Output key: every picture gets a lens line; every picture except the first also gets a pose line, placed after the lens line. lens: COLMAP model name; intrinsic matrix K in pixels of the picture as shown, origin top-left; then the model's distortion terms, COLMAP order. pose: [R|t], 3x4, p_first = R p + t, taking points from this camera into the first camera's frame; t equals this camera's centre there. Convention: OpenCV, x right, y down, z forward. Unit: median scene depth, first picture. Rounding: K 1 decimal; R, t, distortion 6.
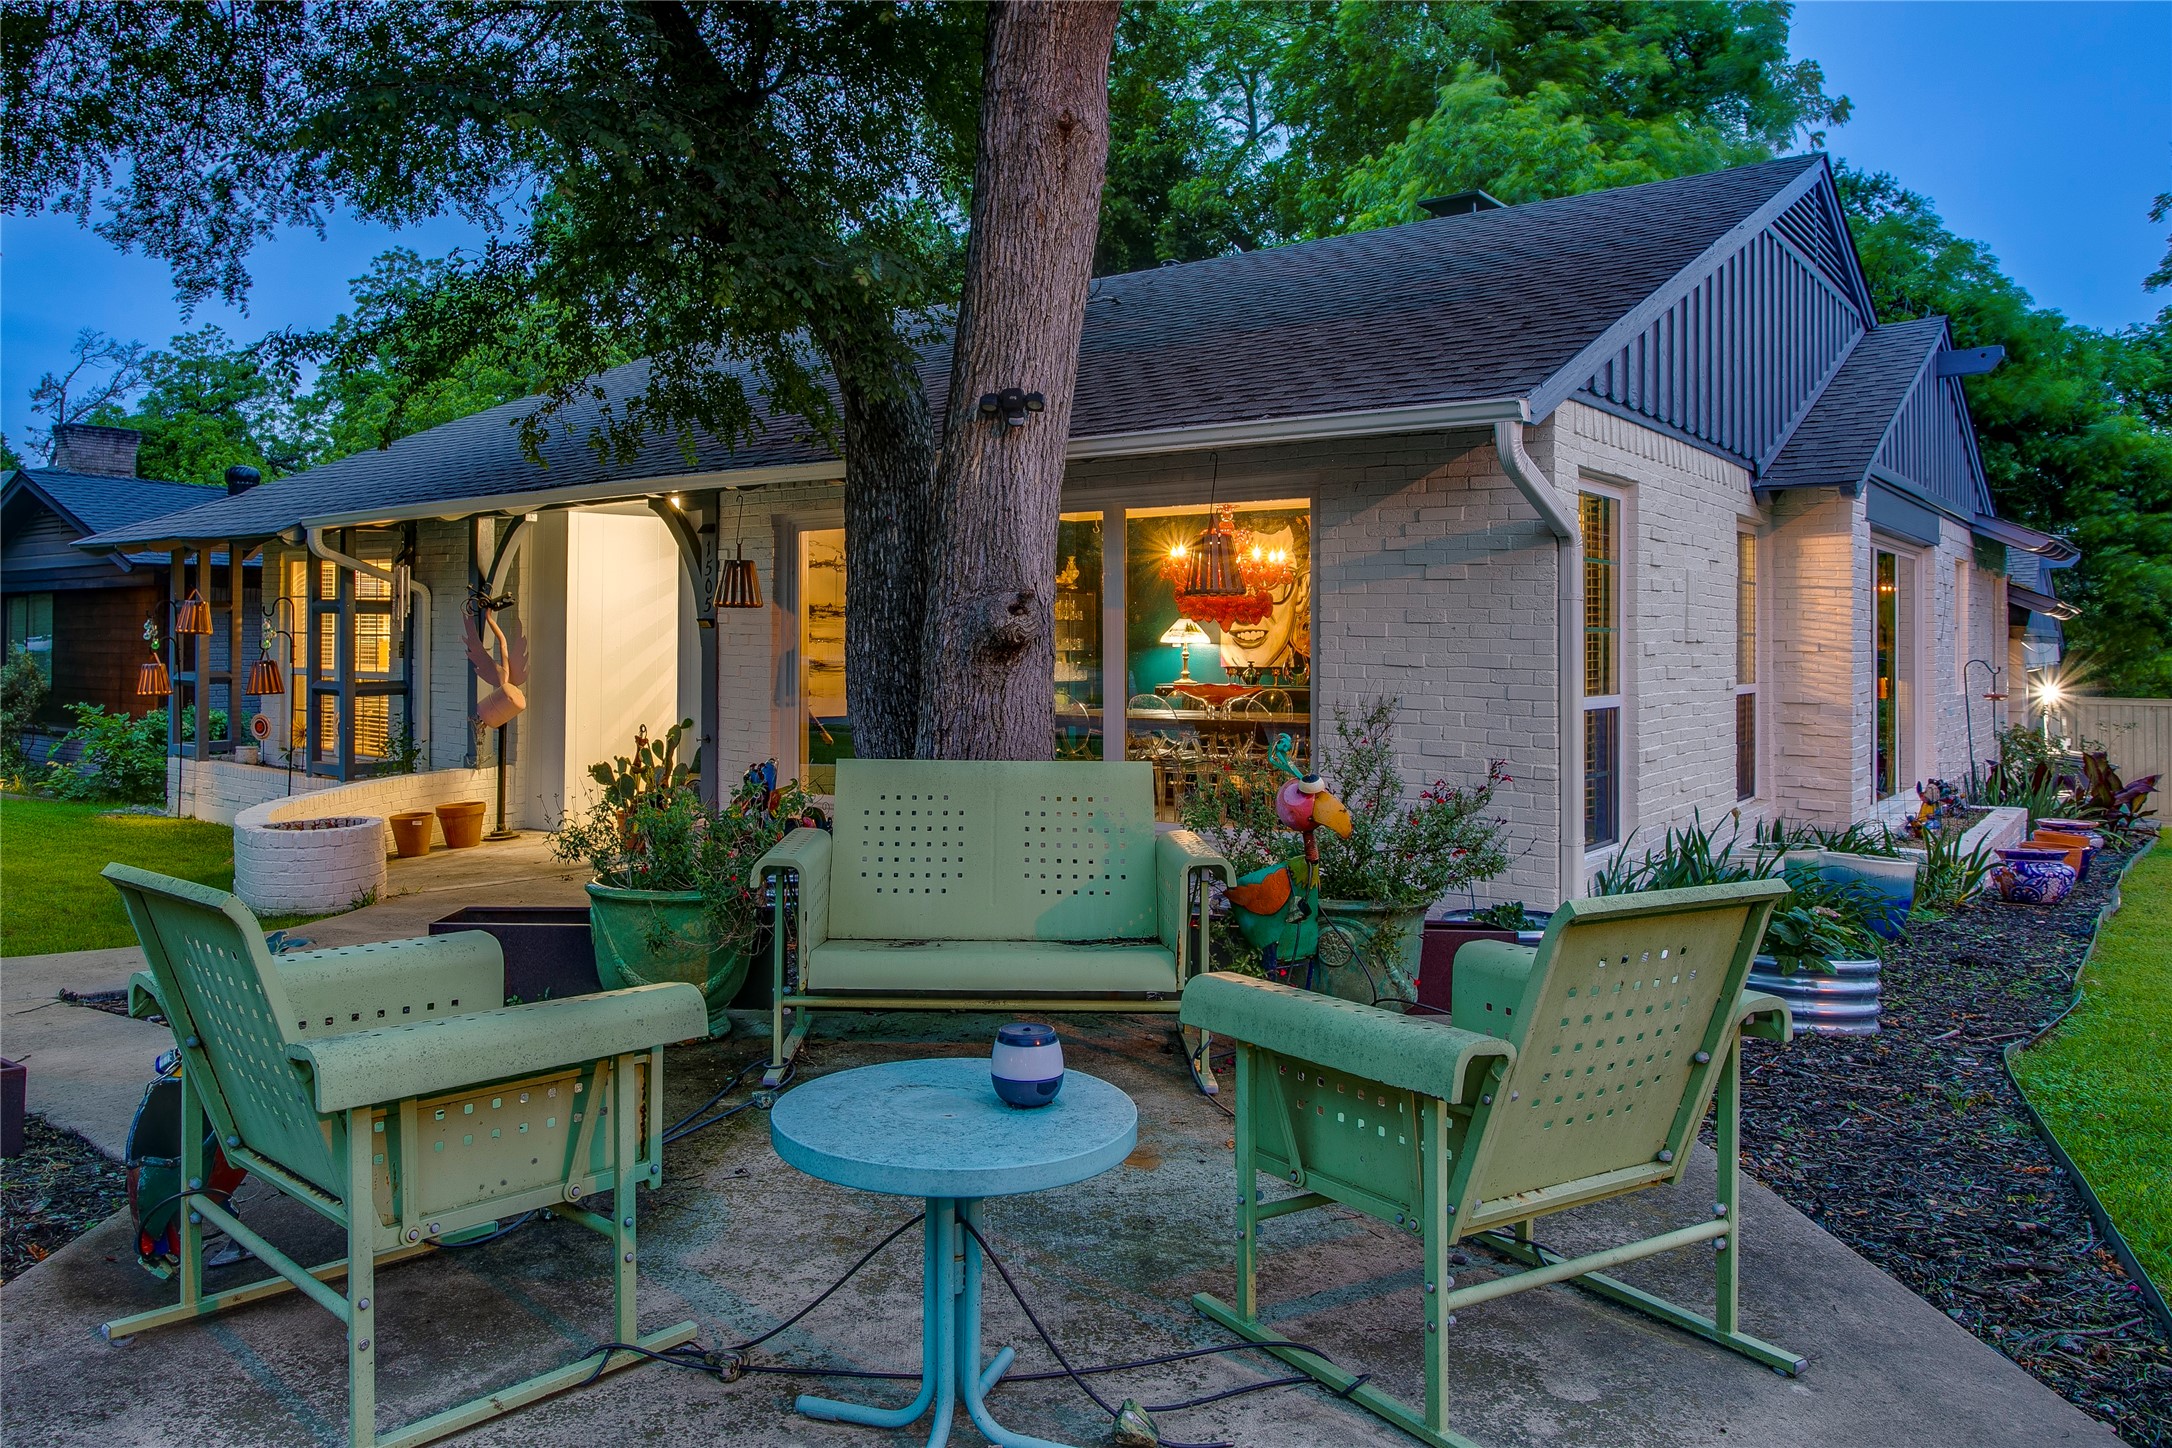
lens RADIAL K [[1864.2, 0, 1088.8], [0, 1864.2, 591.2], [0, 0, 1]] dist [-0.010804, 0.000586]
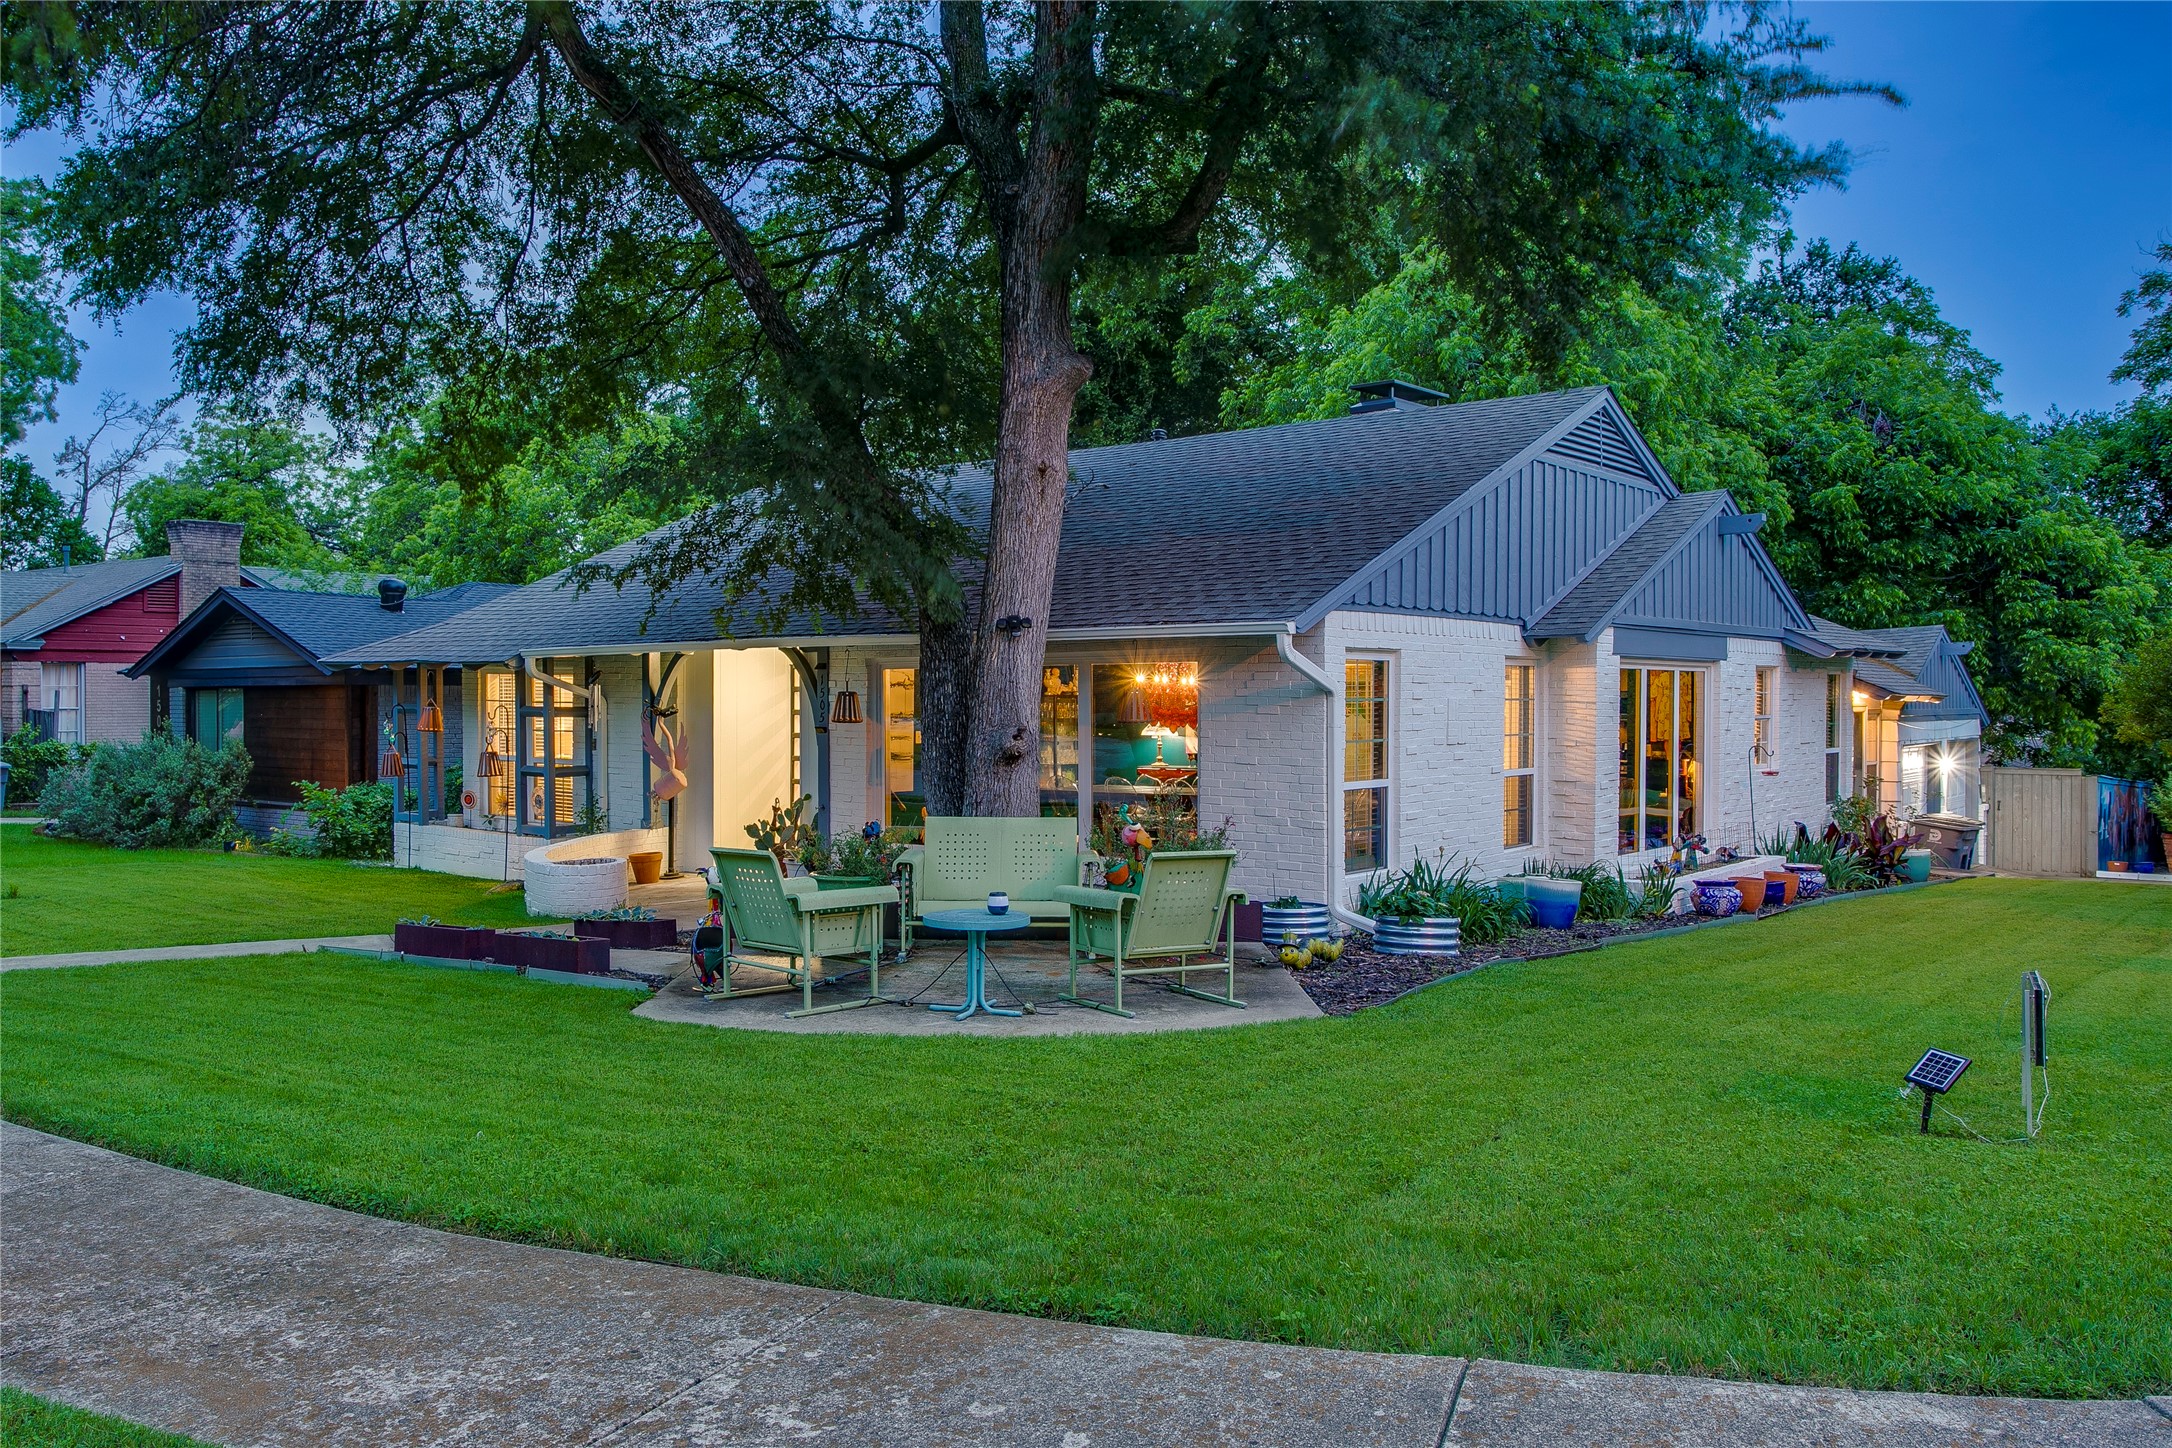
lens RADIAL K [[2237.4, 0, 1121.5], [0, 2237.4, 726.9], [0, 0, 1]] dist [-0.022372, -0.002163]
pose [[0.999794, -0.004311, -0.019814, 0.061259], [0.005181, 0.999015, 0.044080, -0.054883], [0.019605, -0.044174, 0.998831, -0.682472]]
